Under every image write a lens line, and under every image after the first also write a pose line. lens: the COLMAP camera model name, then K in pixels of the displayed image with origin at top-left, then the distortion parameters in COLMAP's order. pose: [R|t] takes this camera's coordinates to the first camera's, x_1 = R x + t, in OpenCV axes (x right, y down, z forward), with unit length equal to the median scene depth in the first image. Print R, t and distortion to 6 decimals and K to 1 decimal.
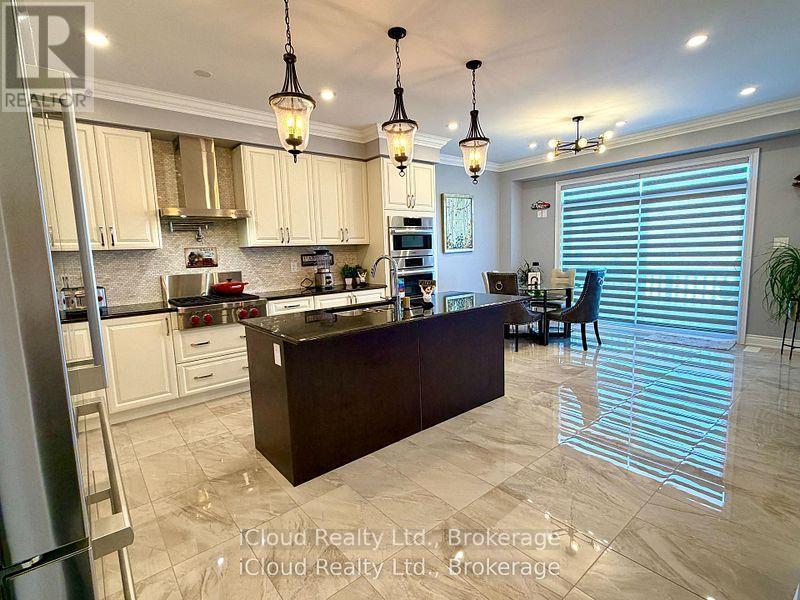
lens RADIAL K [[381.5, 0, 400.0], [0, 381.5, 300.0], [0, 0, 1]] dist [0.001616, 0.000085]
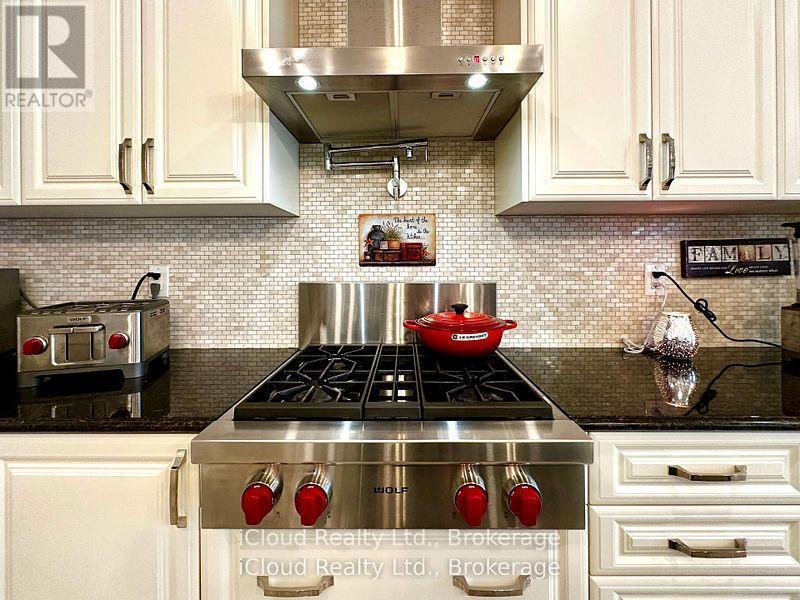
lens RADIAL K [[353.4, 0, 401.1], [0, 353.4, 259.5], [0, 0, 1]] dist [0.001006, 0.000207]
pose [[0.765567, 0.022199, -0.642973, -0.283546], [-0.106216, 0.990051, -0.092285, -0.058775], [0.634528, 0.138944, 0.760308, 0.716652]]
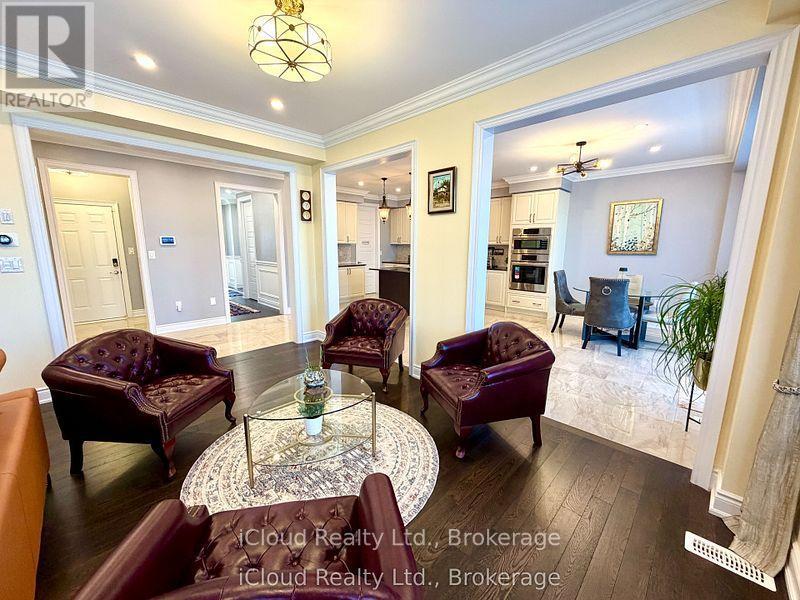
lens RADIAL K [[317.2, 0, 399.3], [0, 317.2, 298.0], [0, 0, 1]] dist [0.000703, -0.000089]
pose [[0.104248, 0.195915, -0.975064, 1.521316], [-0.144727, 0.972958, 0.180018, -0.115962], [0.983965, 0.122351, 0.129783, 0.416566]]
